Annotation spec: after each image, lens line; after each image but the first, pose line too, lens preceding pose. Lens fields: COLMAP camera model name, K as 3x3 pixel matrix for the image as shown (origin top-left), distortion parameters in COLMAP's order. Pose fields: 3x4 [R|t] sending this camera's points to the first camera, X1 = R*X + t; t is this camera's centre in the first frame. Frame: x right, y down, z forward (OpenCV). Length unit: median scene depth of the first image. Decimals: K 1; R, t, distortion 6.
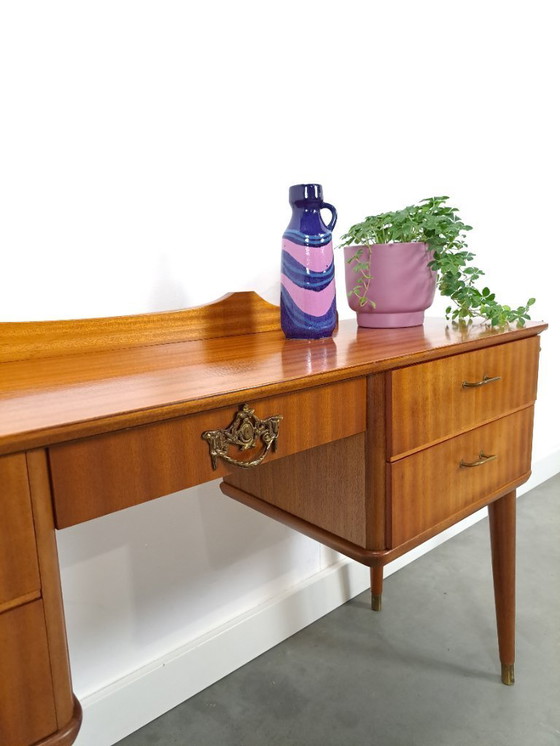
lens RADIAL K [[540.5, 0, 284.3], [0, 540.5, 380.3], [0, 0, 1]] dist [0.048802, -0.040310]
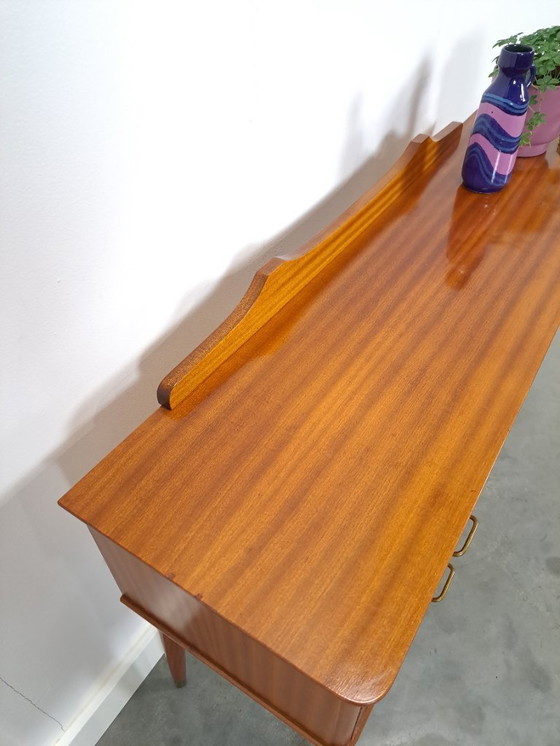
lens RADIAL K [[540.5, 0, 286.2], [0, 540.5, 383.7], [0, 0, 1]] dist [0.048802, -0.040310]
pose [[0.961520, -0.185903, 0.202287, -0.698747], [0.039303, 0.821799, 0.568421, -0.420905], [-0.271910, -0.538597, 0.797482, -0.085213]]
